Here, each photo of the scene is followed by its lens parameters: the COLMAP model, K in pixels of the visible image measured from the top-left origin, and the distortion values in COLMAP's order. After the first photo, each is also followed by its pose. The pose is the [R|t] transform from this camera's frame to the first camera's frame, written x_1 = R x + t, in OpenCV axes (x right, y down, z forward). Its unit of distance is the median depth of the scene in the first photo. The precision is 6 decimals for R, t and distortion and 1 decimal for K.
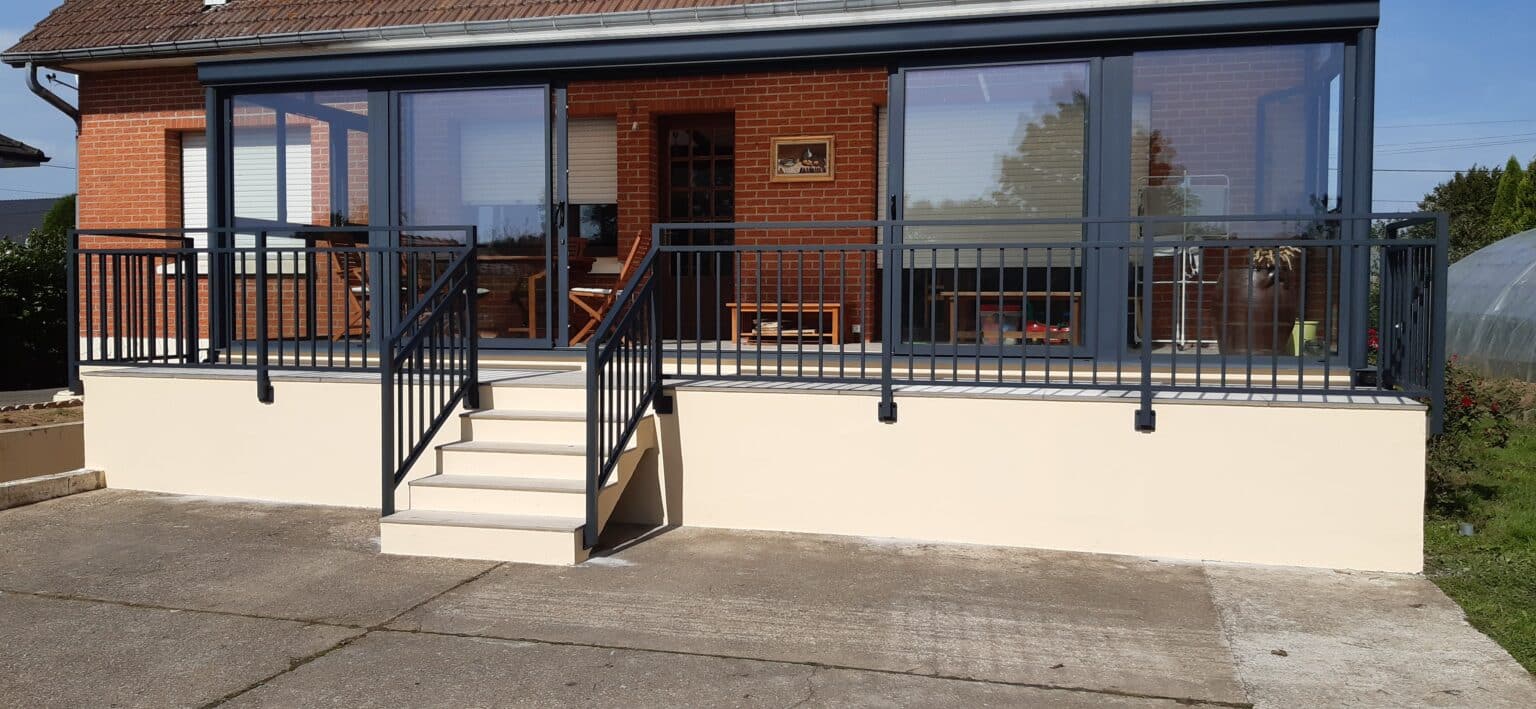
lens RADIAL K [[1212.0, 0, 783.0], [0, 1212.0, 342.8], [0, 0, 1]] dist [-0.019181, -0.005113]
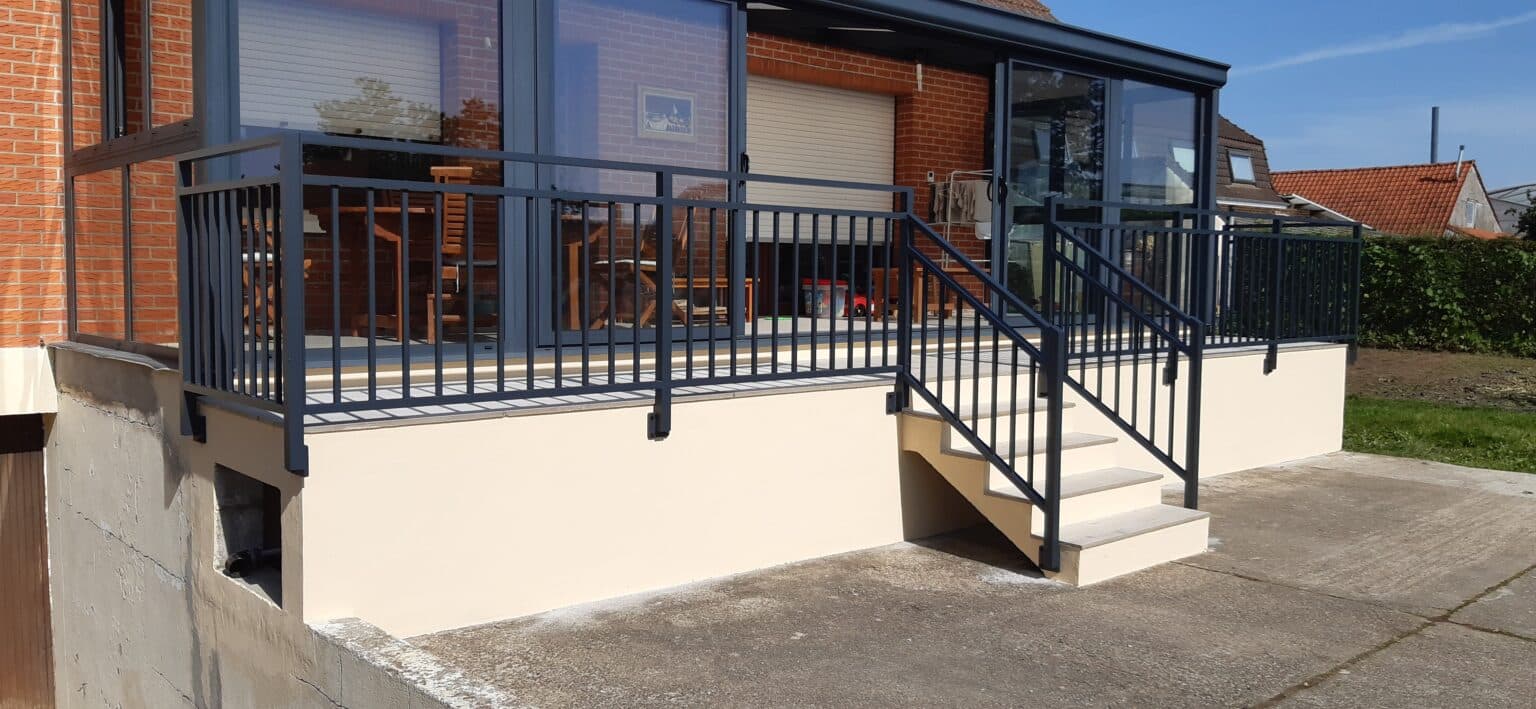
lens RADIAL K [[1212.0, 0, 769.2], [0, 1212.0, 356.9], [0, 0, 1]] dist [-0.019181, -0.005113]
pose [[0.452120, -0.064172, 0.889646, -0.752025], [0.046523, 0.997748, 0.048327, -0.014590], [-0.890743, 0.019539, 0.454087, 0.537623]]
